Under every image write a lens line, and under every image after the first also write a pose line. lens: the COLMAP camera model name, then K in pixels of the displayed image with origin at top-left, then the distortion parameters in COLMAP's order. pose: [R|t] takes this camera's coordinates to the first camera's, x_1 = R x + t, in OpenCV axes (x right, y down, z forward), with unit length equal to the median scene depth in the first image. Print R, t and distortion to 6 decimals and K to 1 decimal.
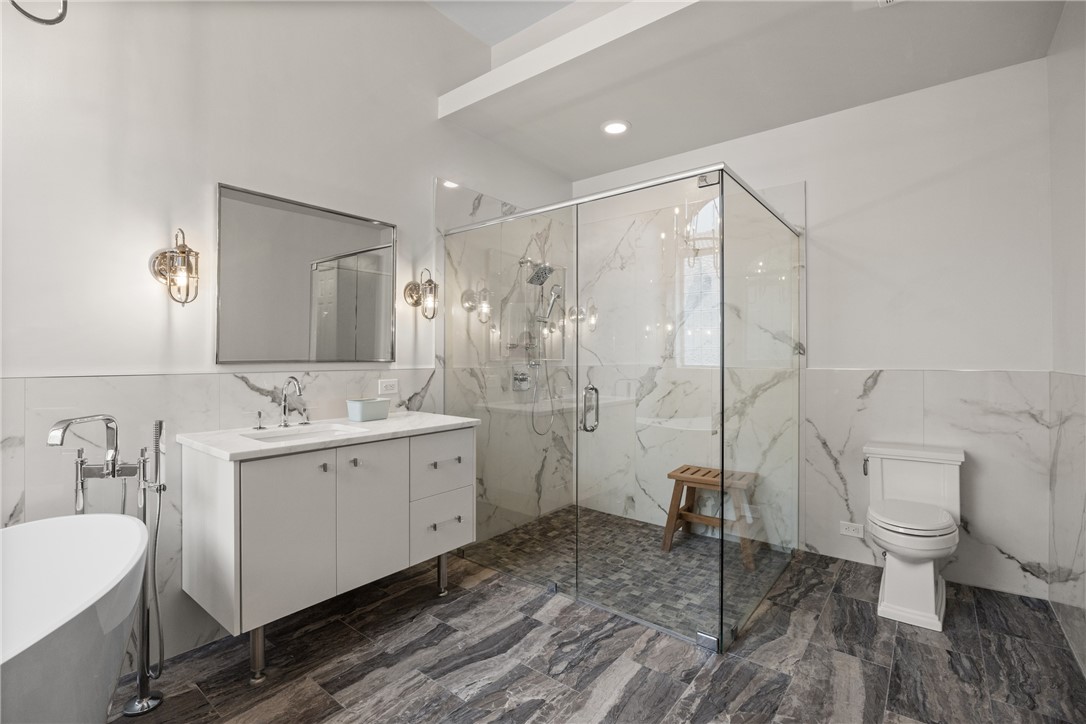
lens RADIAL K [[494.6, 0, 540.3], [0, 494.6, 359.1], [0, 0, 1]] dist [-0.003107, -0.000167]
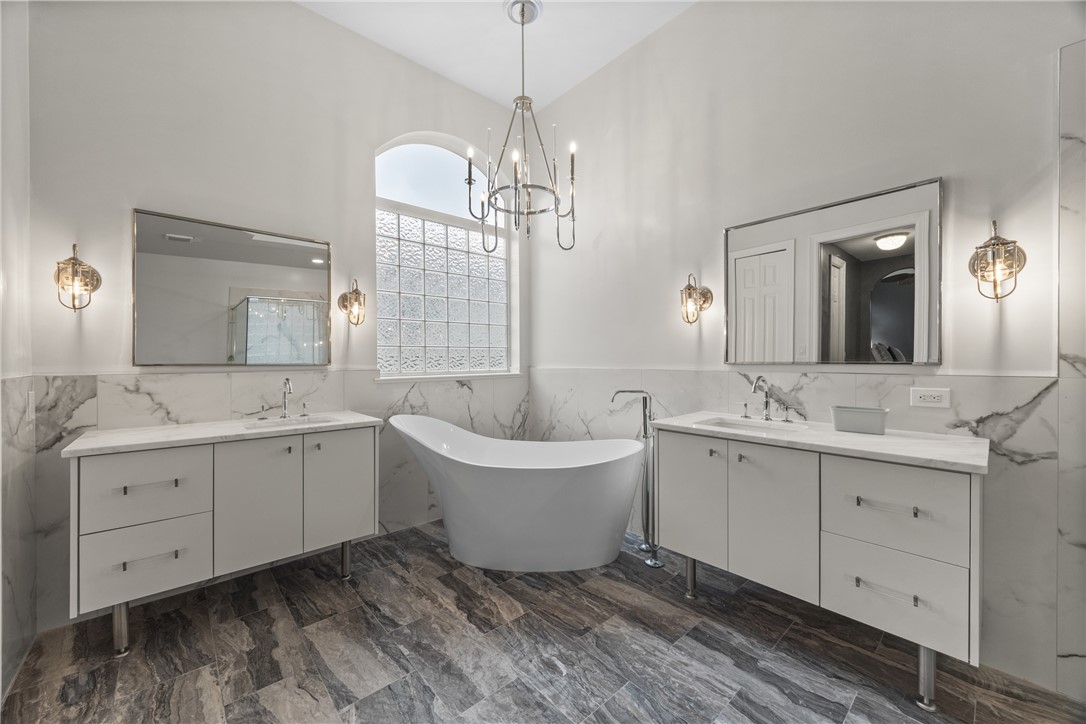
lens RADIAL K [[419.9, 0, 540.0], [0, 419.9, 360.3], [0, 0, 1]] dist [0.000415, 0.000060]
pose [[-0.175965, 0.002061, -0.984394, 0.551543], [0.000262, 0.999998, 0.002047, -0.003145], [0.984396, 0.000102, -0.175965, 0.684972]]
